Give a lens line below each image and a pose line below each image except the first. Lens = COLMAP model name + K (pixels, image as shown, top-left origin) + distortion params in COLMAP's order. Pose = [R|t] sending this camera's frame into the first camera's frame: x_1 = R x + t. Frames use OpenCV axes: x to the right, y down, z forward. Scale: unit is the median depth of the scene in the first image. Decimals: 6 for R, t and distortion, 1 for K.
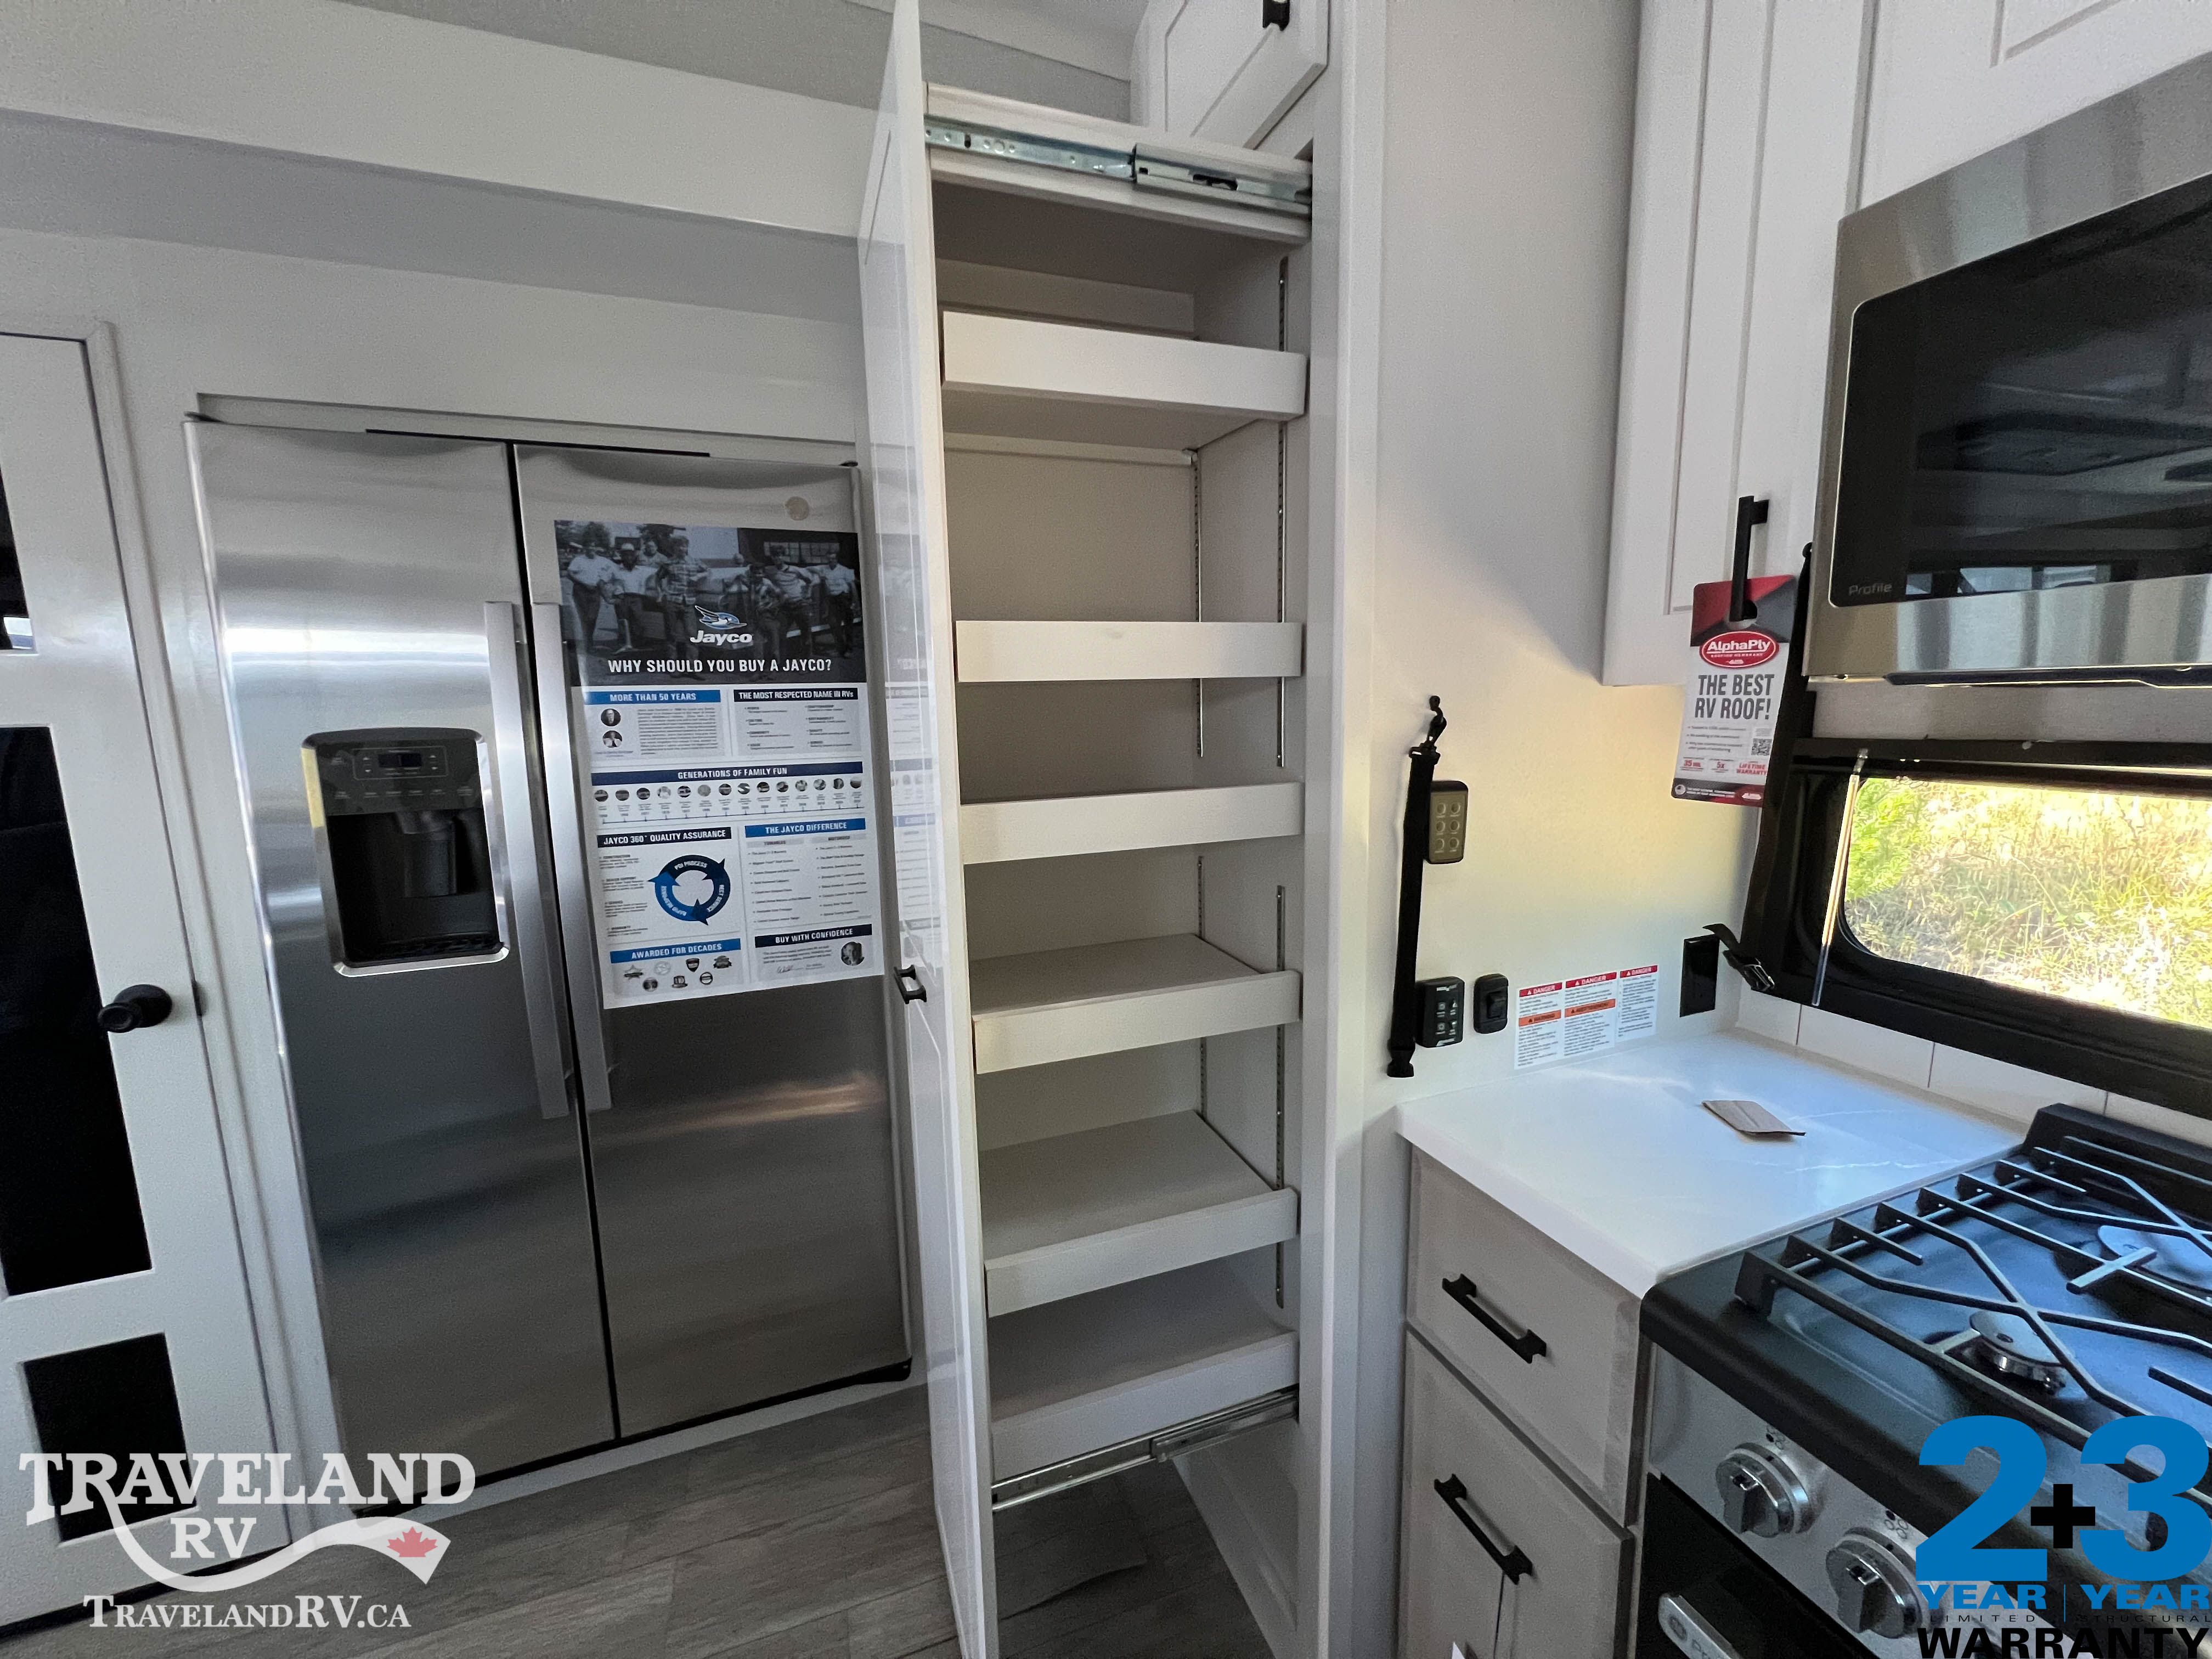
lens RADIAL K [[881.7, 0, 1106.0], [0, 881.7, 829.5], [0, 0, 1]] dist [-0.001719, 0.000042]
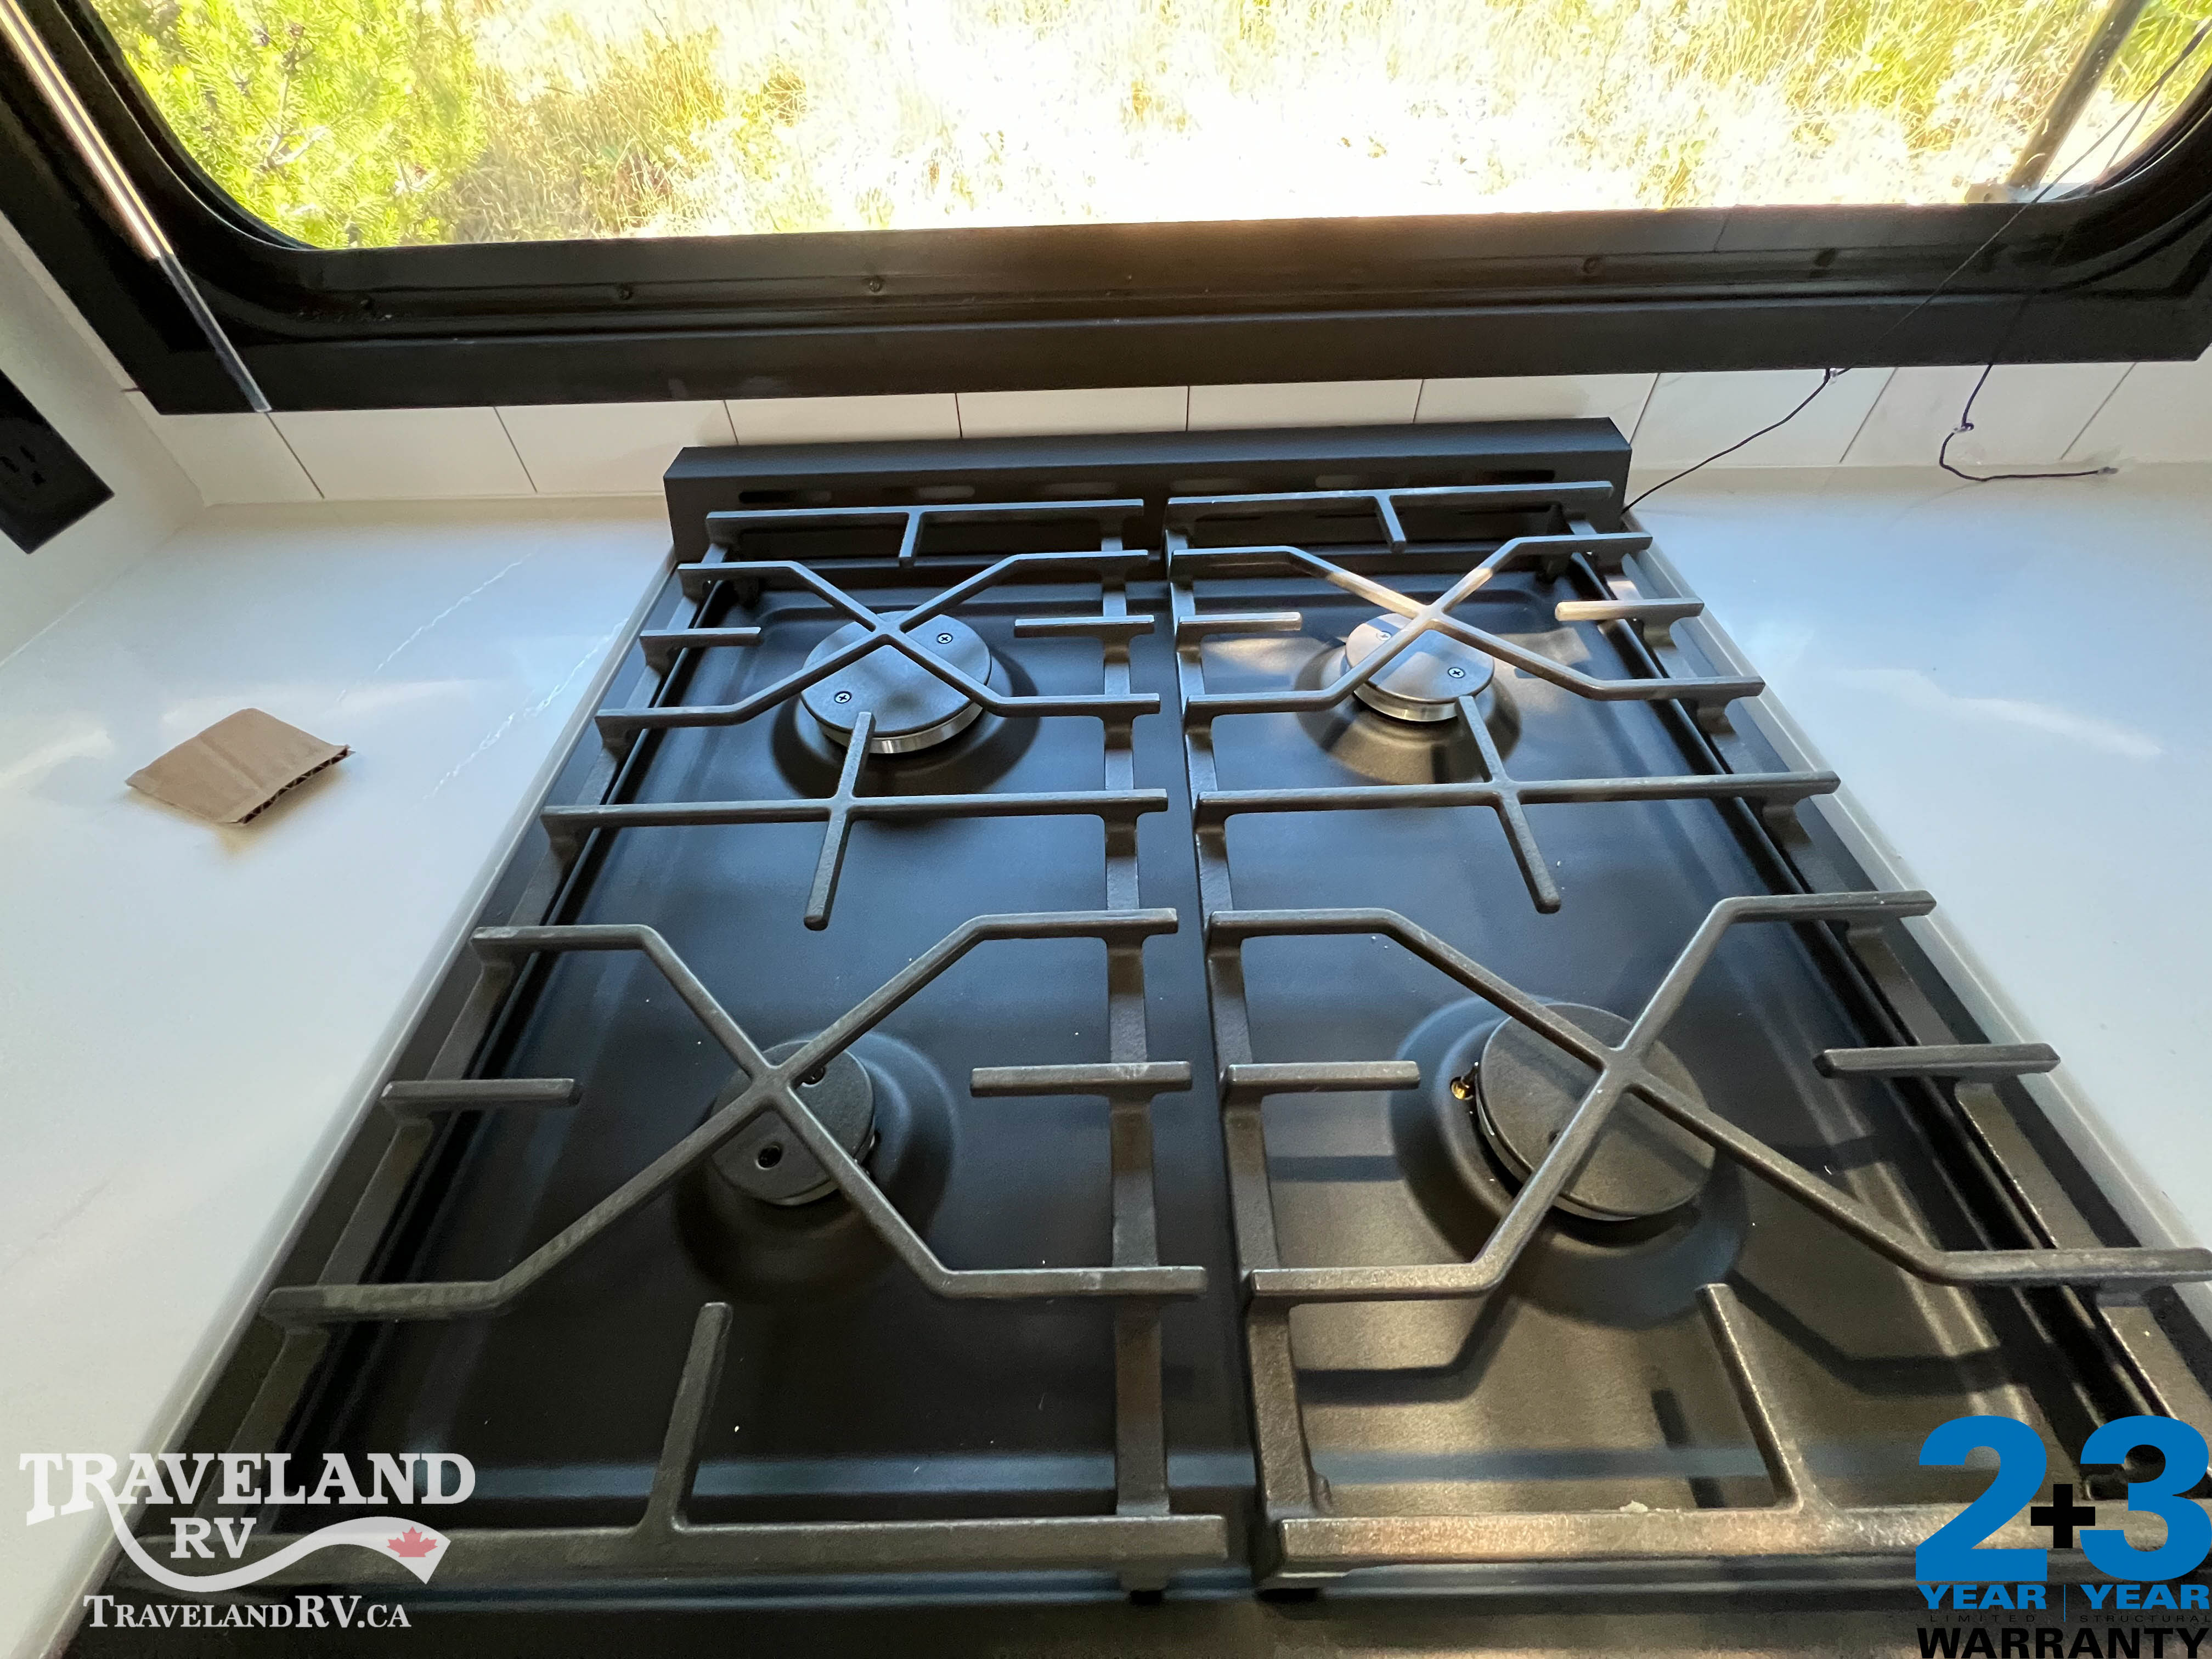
lens RADIAL K [[889.6, 0, 1106.0], [0, 889.6, 829.5], [0, 0, 1]] dist [-0.007546, 0.002874]
pose [[0.346098, -0.689909, 0.635800, 0.545824], [0.148757, 0.709463, 0.688864, 0.107489], [-0.926330, -0.143835, 0.348173, 0.427528]]
